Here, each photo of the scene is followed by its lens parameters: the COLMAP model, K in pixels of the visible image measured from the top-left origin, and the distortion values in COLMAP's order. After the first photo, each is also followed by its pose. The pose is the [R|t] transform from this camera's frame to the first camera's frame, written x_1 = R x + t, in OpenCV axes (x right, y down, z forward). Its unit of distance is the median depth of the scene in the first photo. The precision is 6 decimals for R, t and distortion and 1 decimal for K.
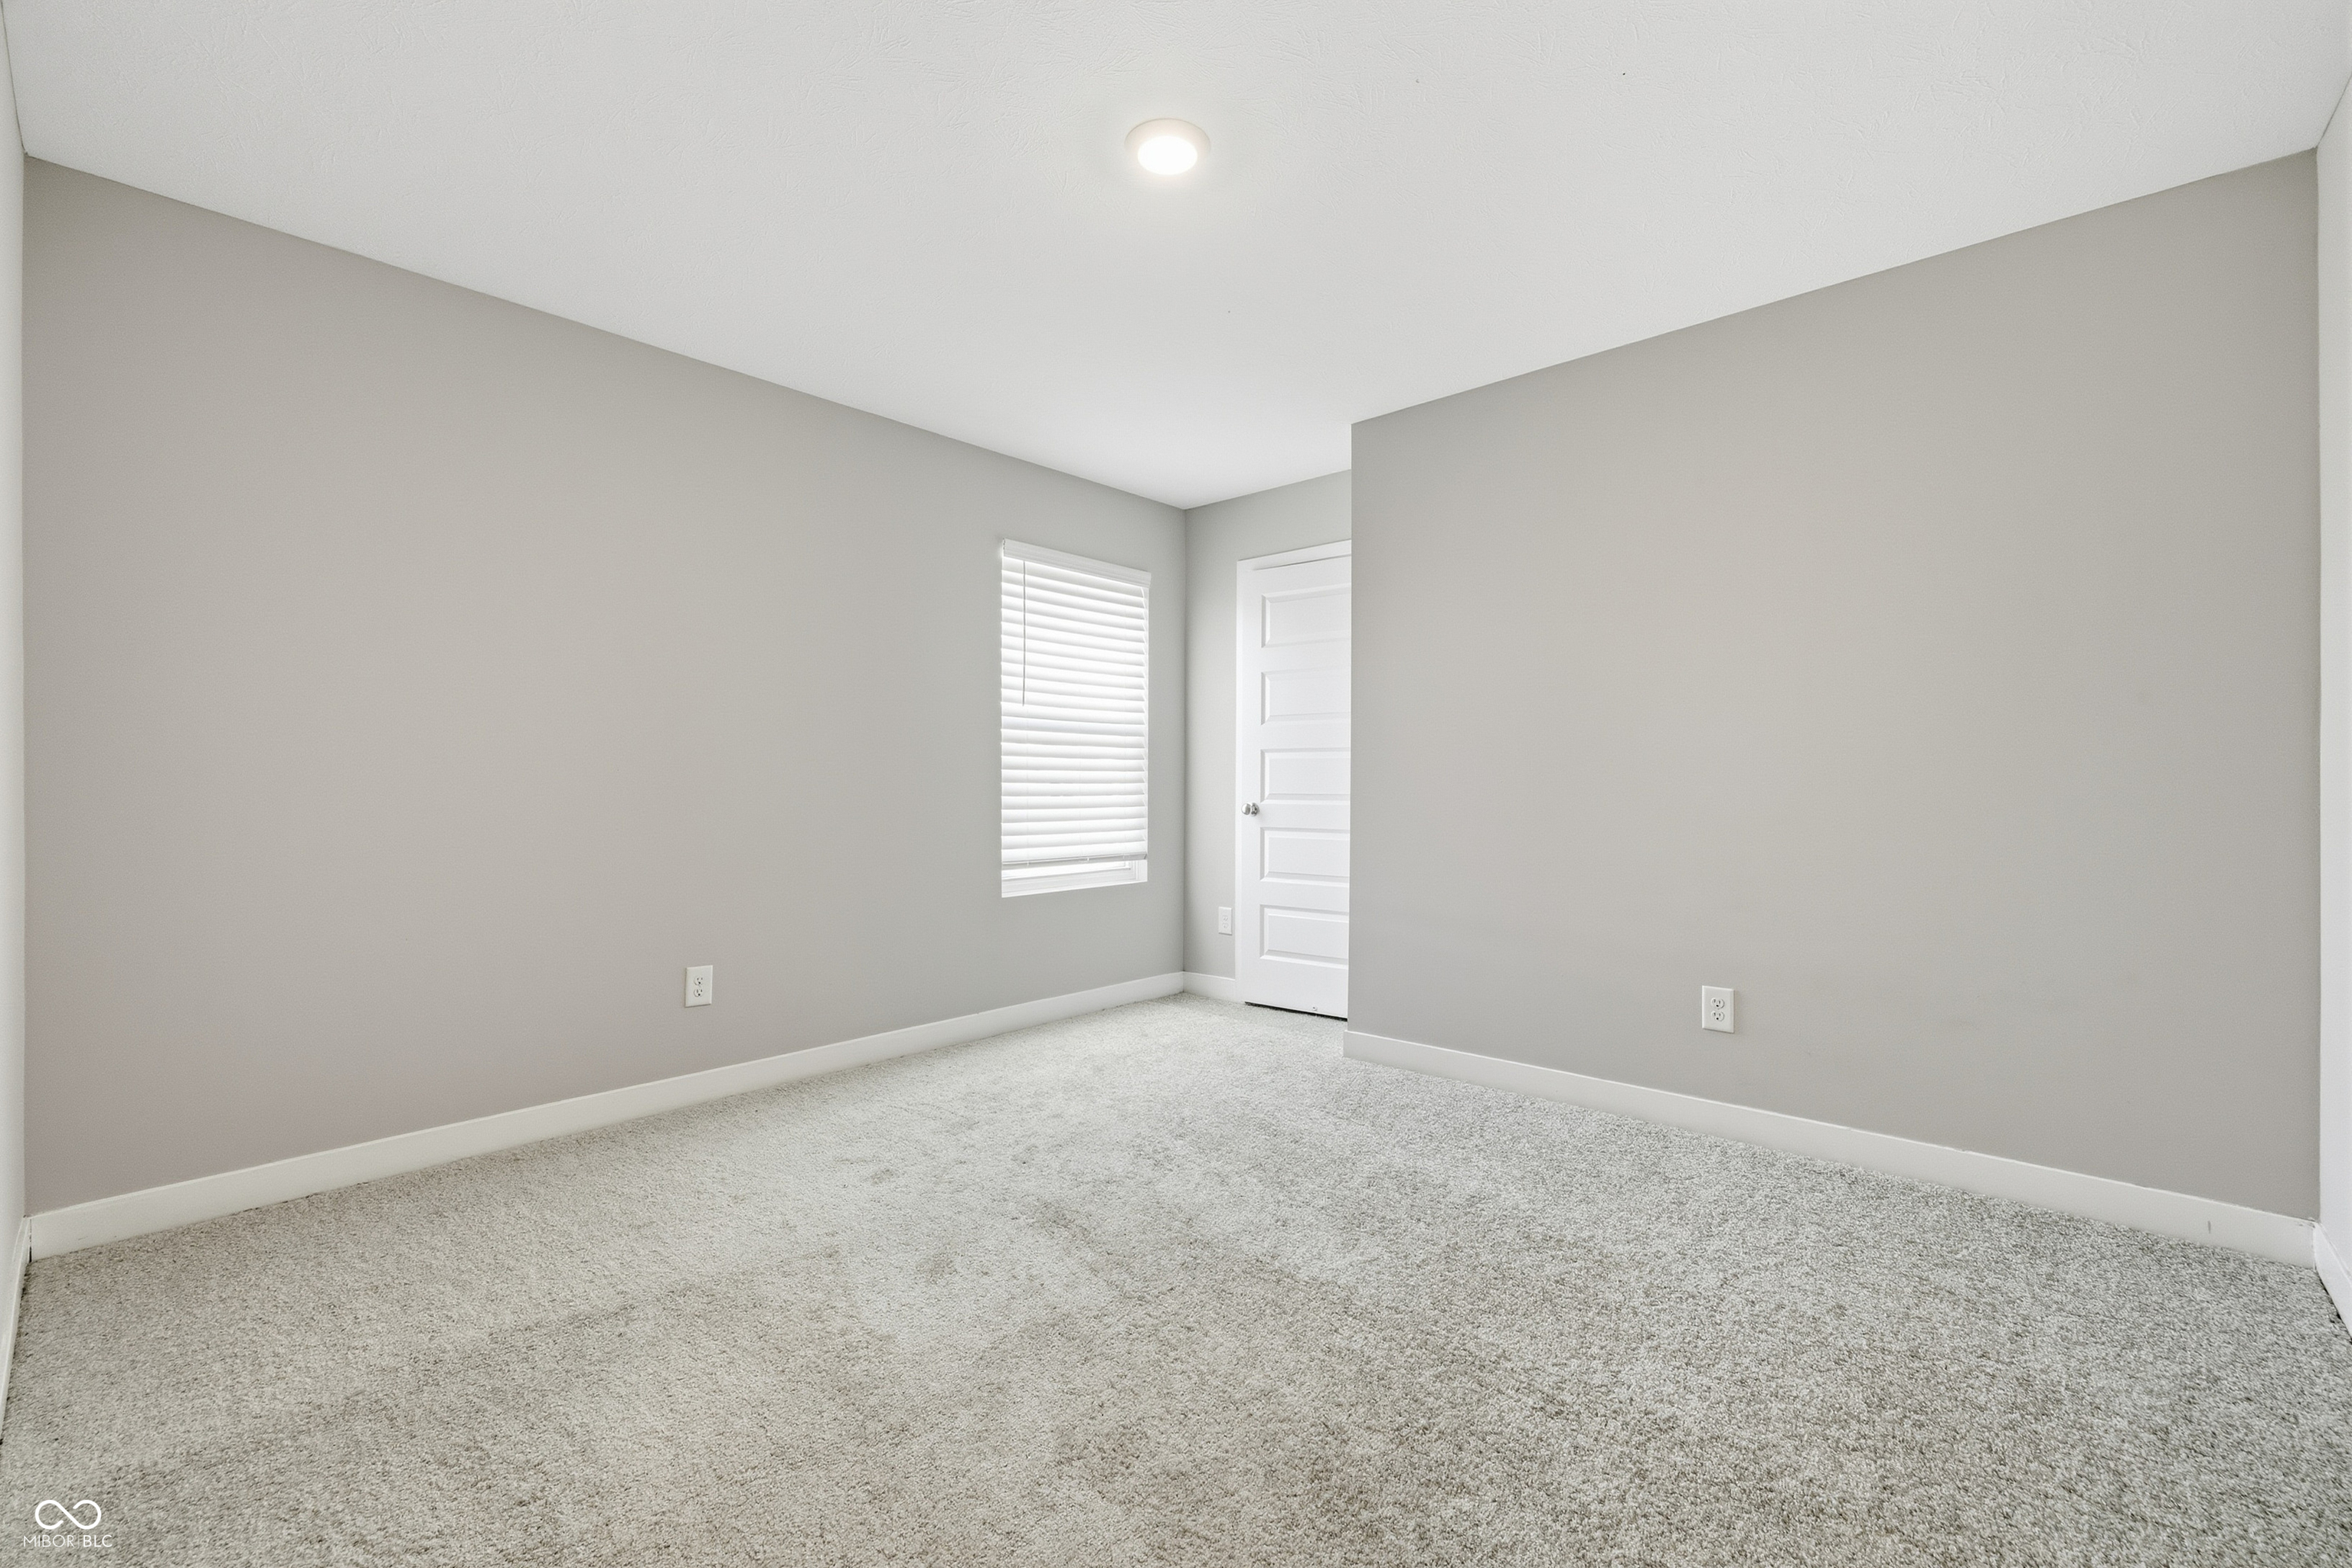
lens RADIAL K [[972.6, 0, 1174.1], [0, 972.6, 782.7], [0, 0, 1]] dist [-0.000155, -0.000178]
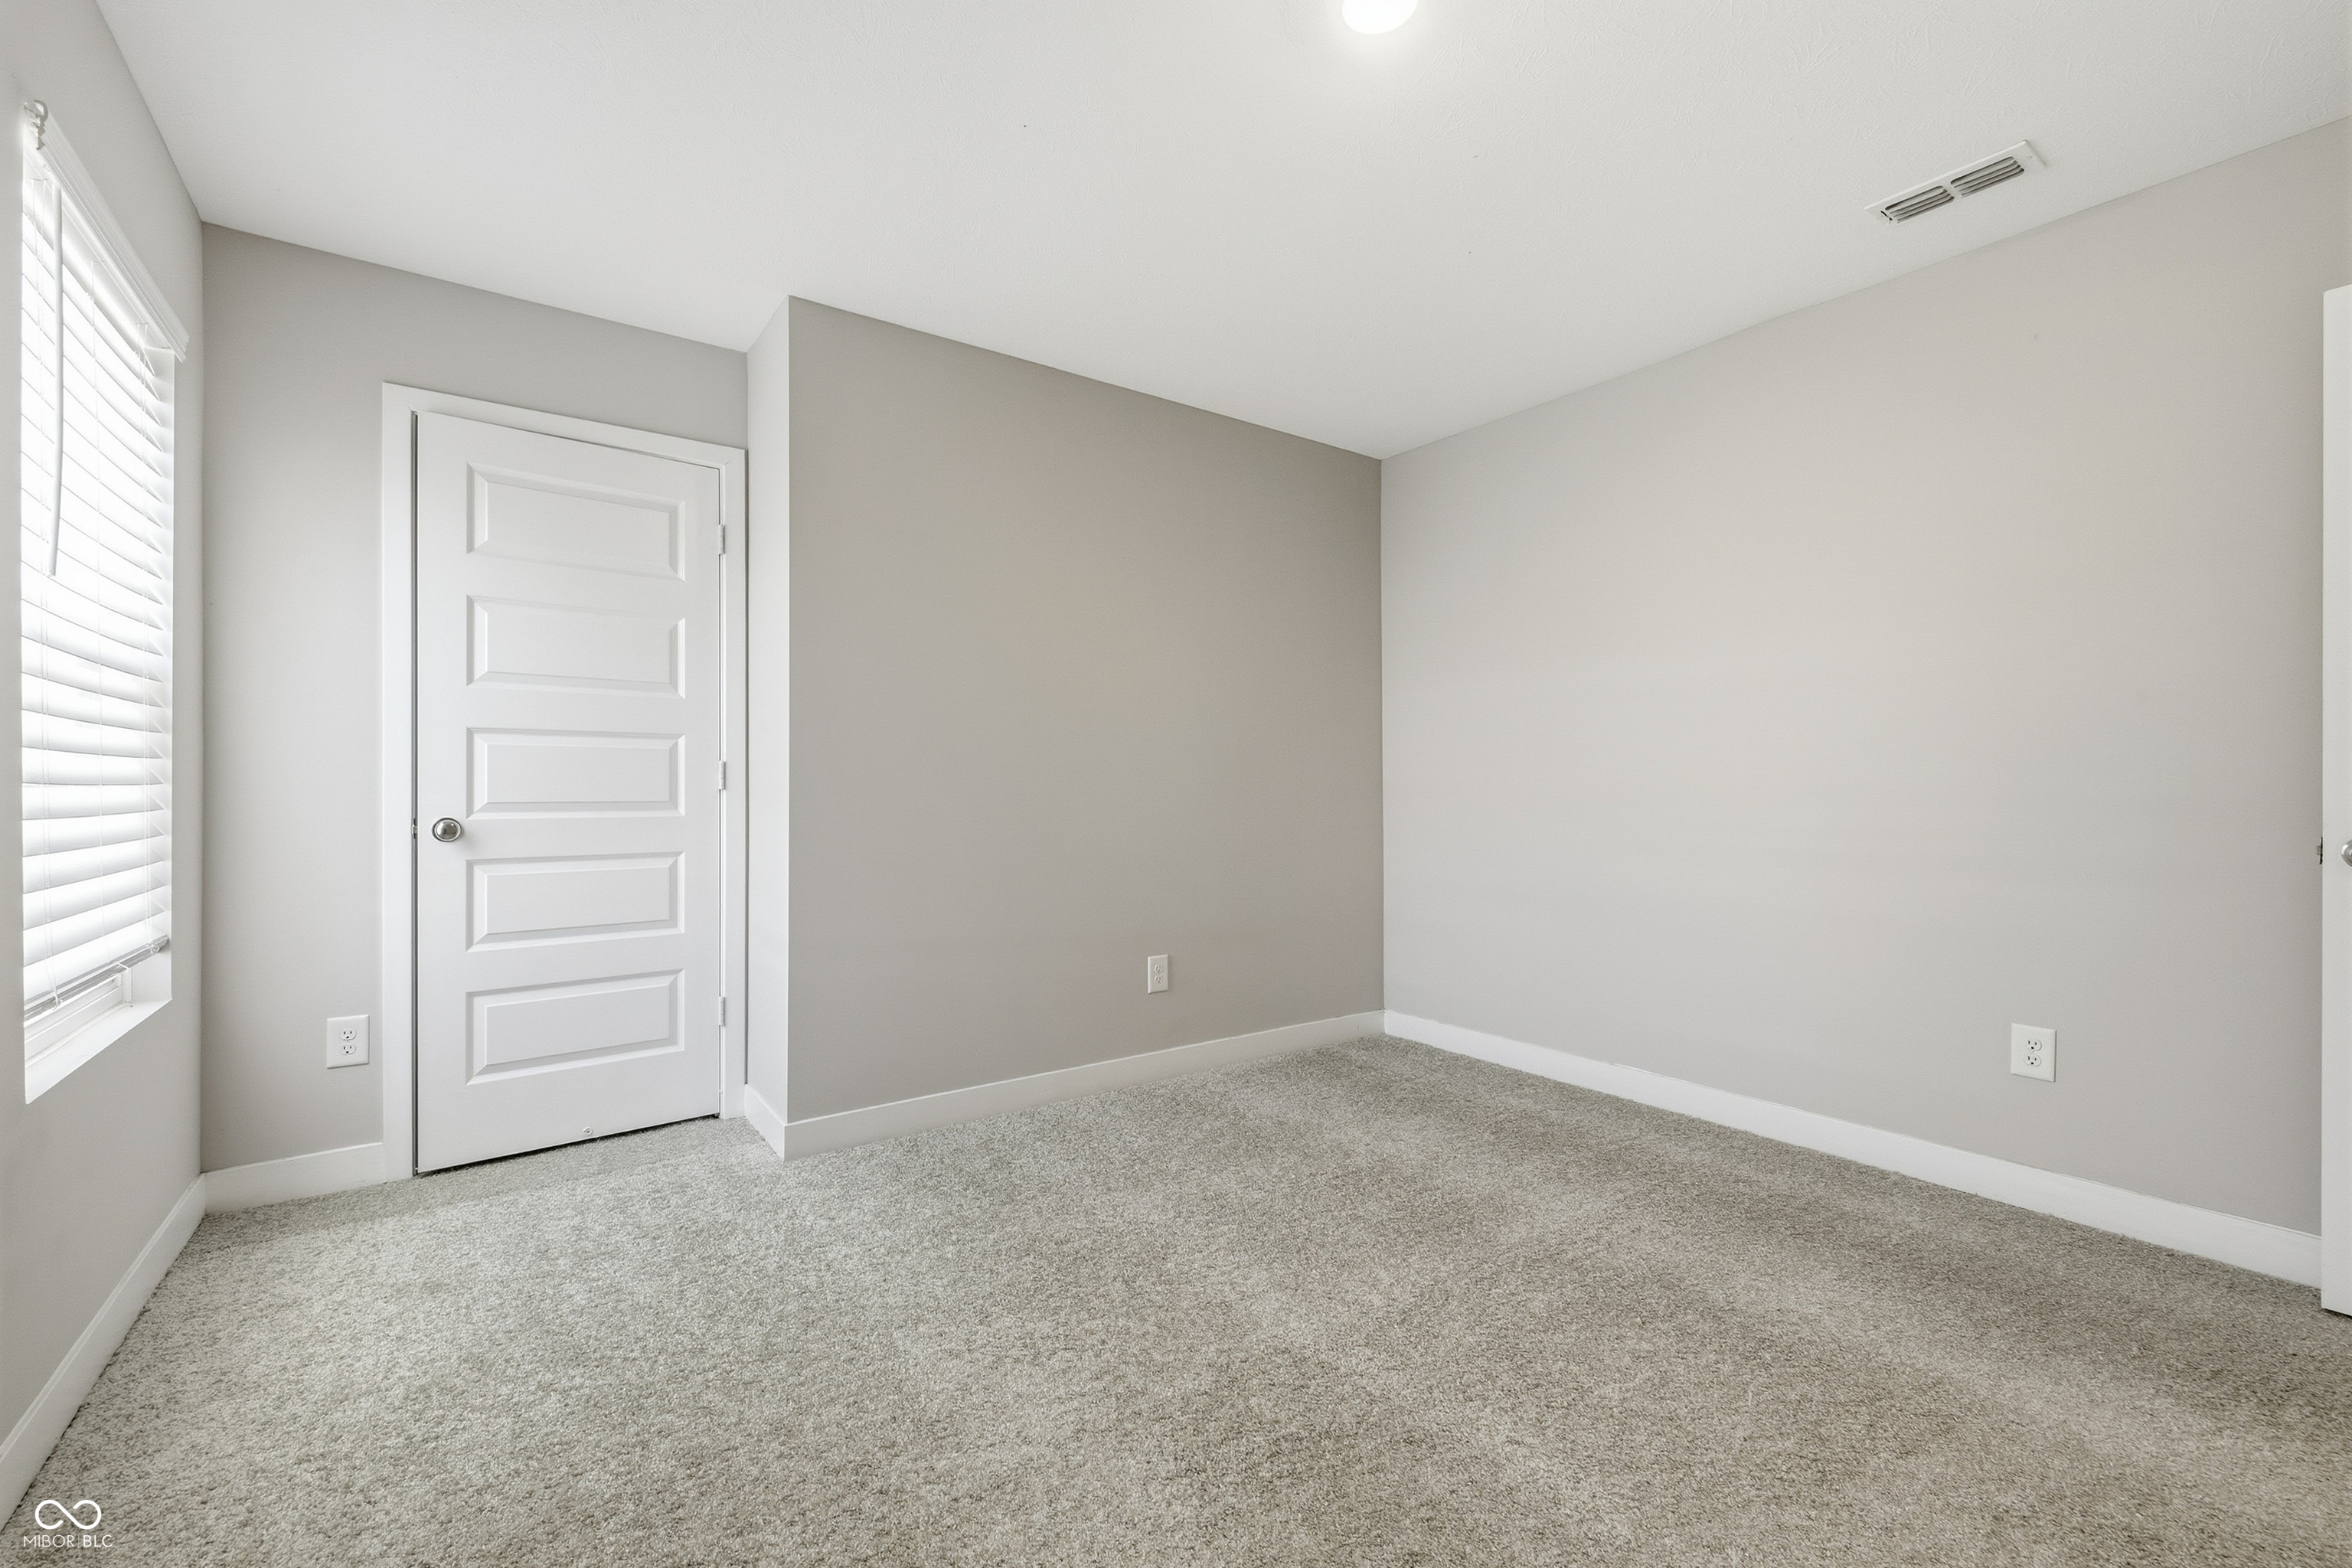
lens RADIAL K [[972.6, 0, 1175.8], [0, 972.6, 786.8], [0, 0, 1]] dist [-0.000155, -0.000178]
pose [[0.221843, -0.001423, 0.975081, -0.385631], [-0.001291, 0.999998, 0.001753, 0.000130], [-0.975082, -0.001647, 0.221840, 0.457297]]
